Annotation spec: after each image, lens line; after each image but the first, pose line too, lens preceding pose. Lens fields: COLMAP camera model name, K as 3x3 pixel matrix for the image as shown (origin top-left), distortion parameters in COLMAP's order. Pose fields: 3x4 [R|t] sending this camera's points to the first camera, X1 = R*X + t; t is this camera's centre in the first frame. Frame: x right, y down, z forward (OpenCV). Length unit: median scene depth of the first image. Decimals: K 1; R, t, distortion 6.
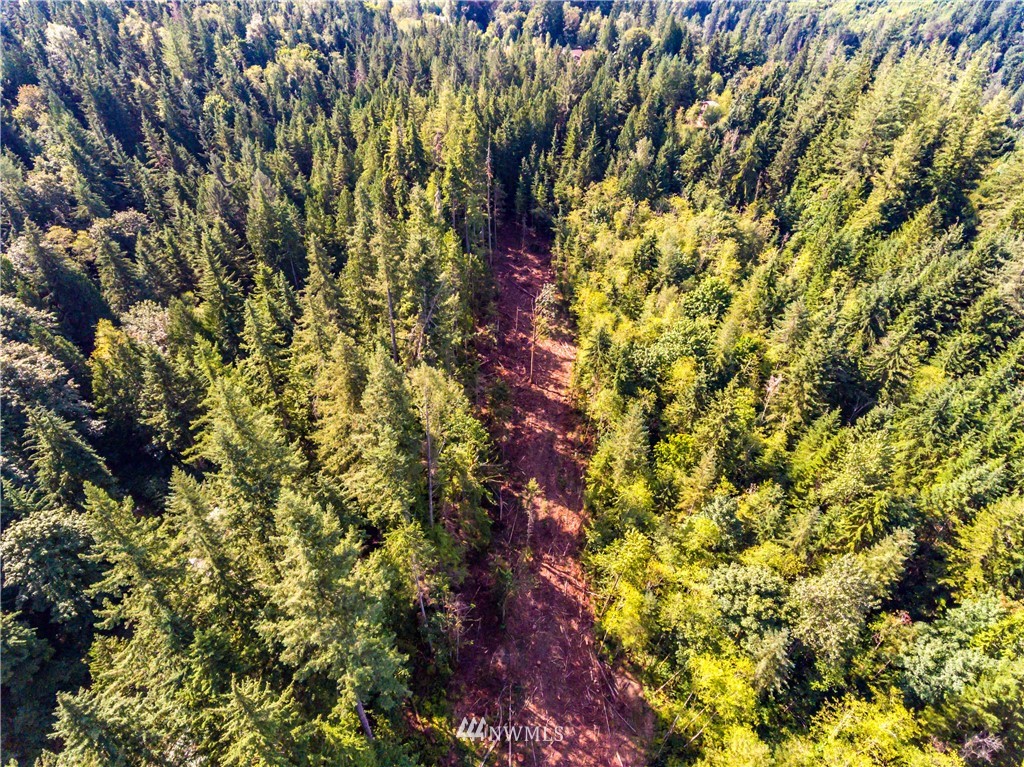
lens RADIAL K [[602.4, 0, 490.9], [0, 602.4, 368.1], [0, 0, 1]] dist [-0.000599, -0.001324]
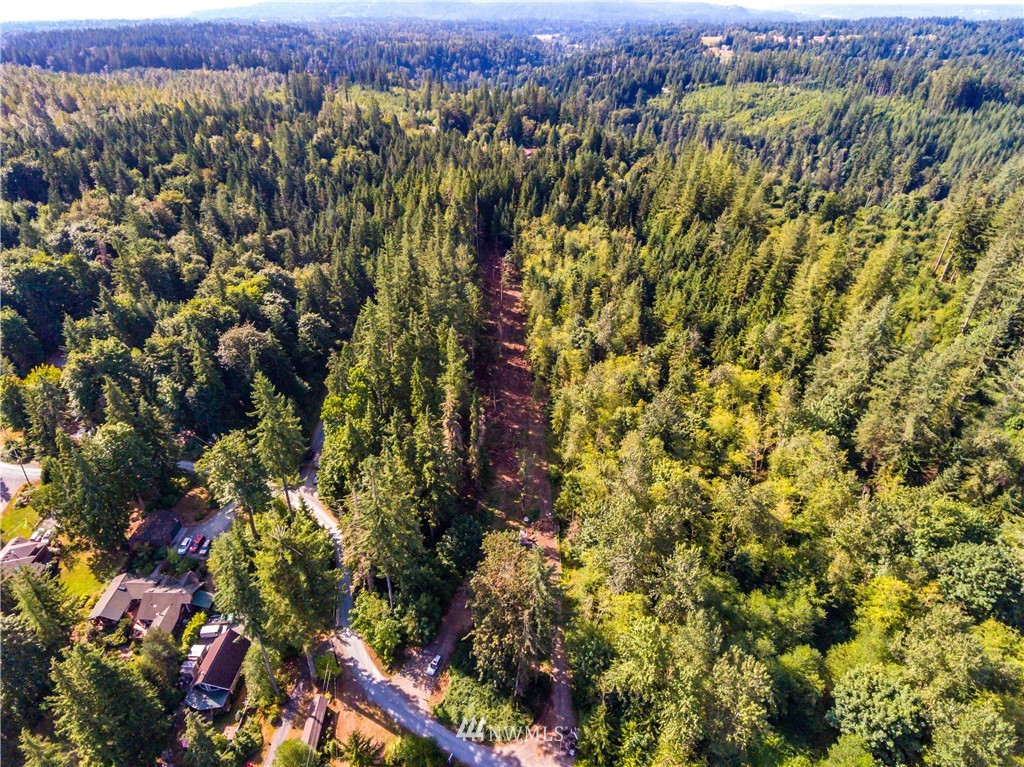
lens RADIAL K [[602.4, 0, 490.9], [0, 602.4, 368.1], [0, 0, 1]] dist [-0.000599, -0.001324]
pose [[0.999140, -0.020815, 0.035847, -0.025984], [0.025673, 0.989690, -0.140906, 0.302515], [-0.032545, 0.141705, 0.989374, -0.548461]]
